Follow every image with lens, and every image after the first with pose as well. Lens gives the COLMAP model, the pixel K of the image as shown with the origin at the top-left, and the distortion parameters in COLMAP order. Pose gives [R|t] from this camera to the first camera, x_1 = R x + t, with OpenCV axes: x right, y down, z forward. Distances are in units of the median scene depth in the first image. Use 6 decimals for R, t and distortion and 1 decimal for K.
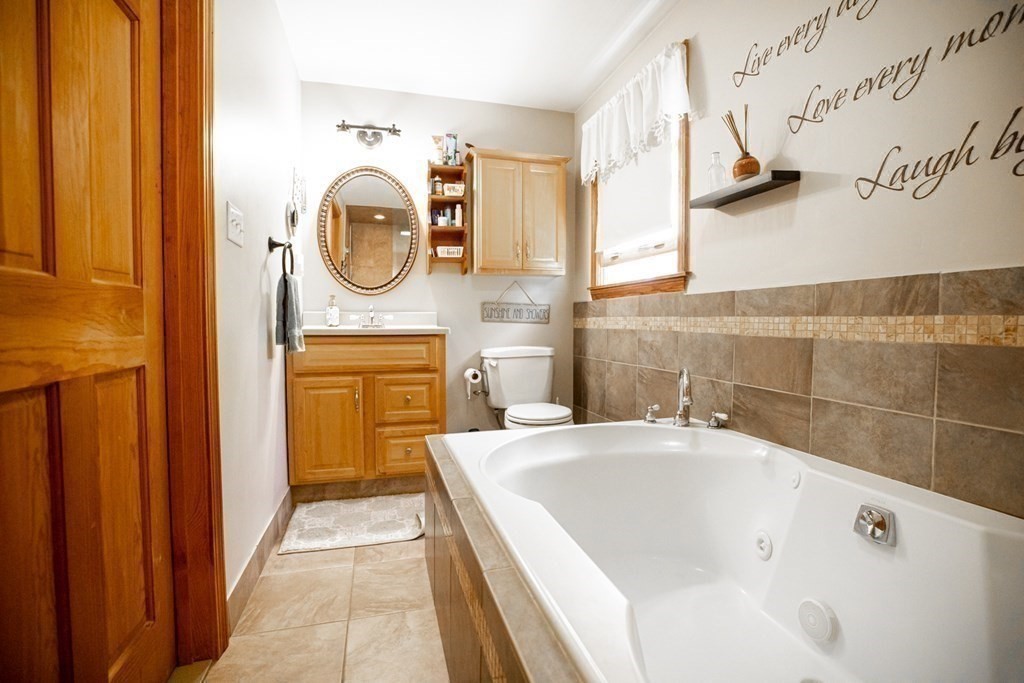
lens RADIAL K [[474.6, 0, 510.3], [0, 474.6, 338.4], [0, 0, 1]] dist [-0.040181, 0.000318]
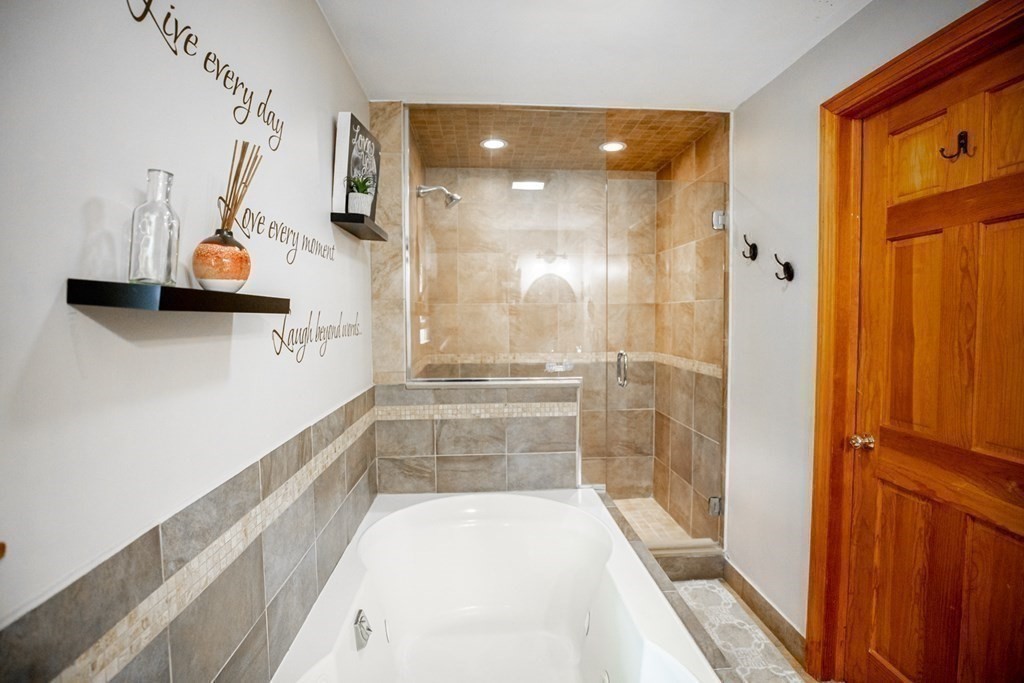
lens RADIAL K [[474.6, 0, 514.0], [0, 474.6, 338.9], [0, 0, 1]] dist [-0.040181, 0.000318]
pose [[-0.976673, 0.008146, 0.214576, 0.083033], [0.026397, 0.996256, 0.082327, -0.305759], [-0.213102, 0.086070, -0.973232, 1.380329]]
